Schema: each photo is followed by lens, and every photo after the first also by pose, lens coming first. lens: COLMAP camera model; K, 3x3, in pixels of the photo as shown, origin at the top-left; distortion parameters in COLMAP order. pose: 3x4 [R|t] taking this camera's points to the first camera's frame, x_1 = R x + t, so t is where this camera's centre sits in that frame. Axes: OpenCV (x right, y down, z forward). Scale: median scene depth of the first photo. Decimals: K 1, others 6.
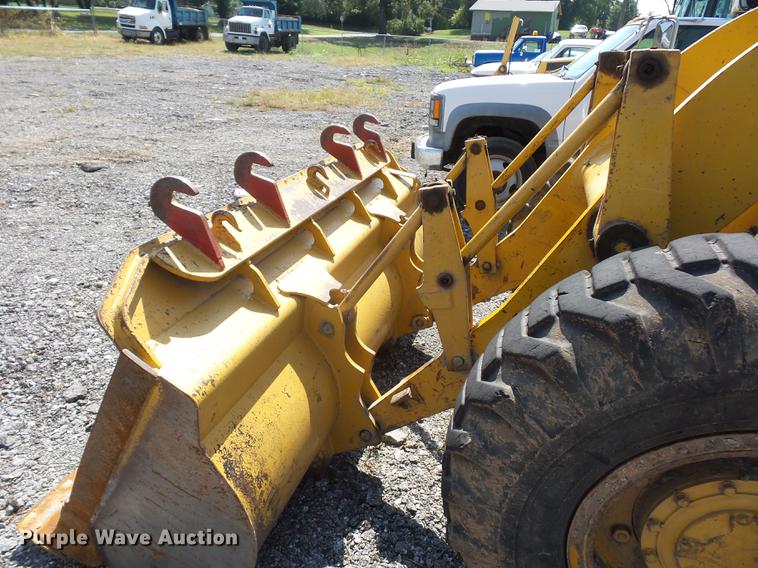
lens RADIAL K [[525.4, 0, 379.7], [0, 525.4, 292.4], [0, 0, 1]] dist [0.011268, -0.011302]
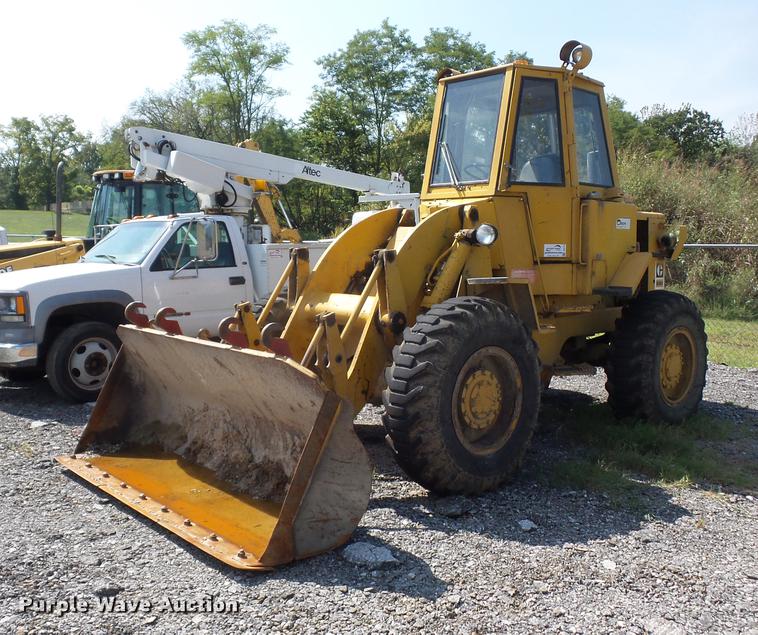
lens RADIAL K [[792.7, 0, 358.2], [0, 792.7, 272.8], [0, 0, 1]] dist [0.028329, 0.000000]
pose [[0.522651, -0.092853, 0.847475, -0.349355], [0.387853, 0.911124, -0.139368, 0.019510], [-0.759214, 0.401537, 0.512213, -0.109250]]
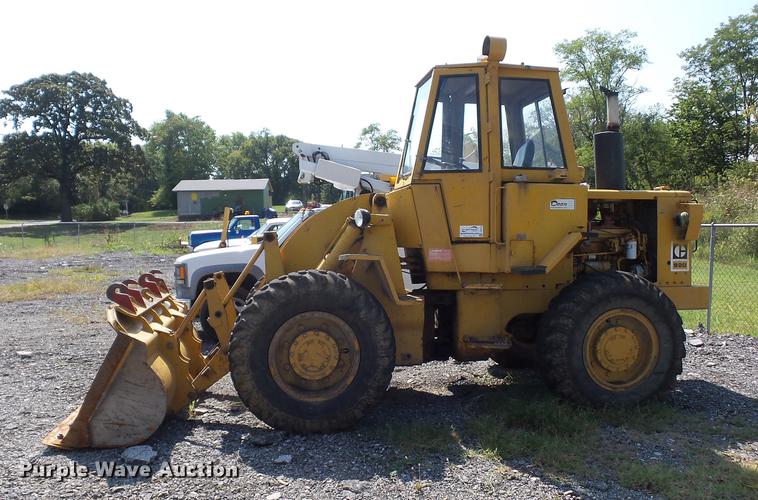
lens RADIAL K [[680.9, 0, 377.4], [0, 680.9, 249.9], [0, 0, 1]] dist [0.015853, 0.060666]
pose [[0.902051, -0.081171, 0.423928, -0.085980], [0.239395, 0.911337, -0.334896, 0.151675], [-0.359158, 0.403579, 0.841504, -0.341699]]
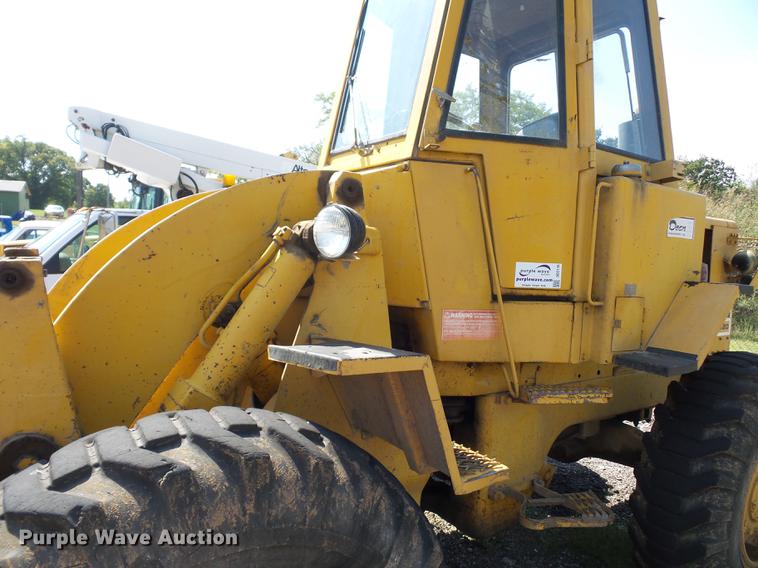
lens RADIAL K [[525.4, 0, 379.0], [0, 525.4, 283.9], [0, 0, 1]] dist [0.011268, -0.011302]
pose [[0.644113, -0.086690, 0.760002, 0.023859], [0.323960, 0.930968, -0.168369, -0.003186], [-0.692941, 0.354659, 0.627733, -0.009966]]
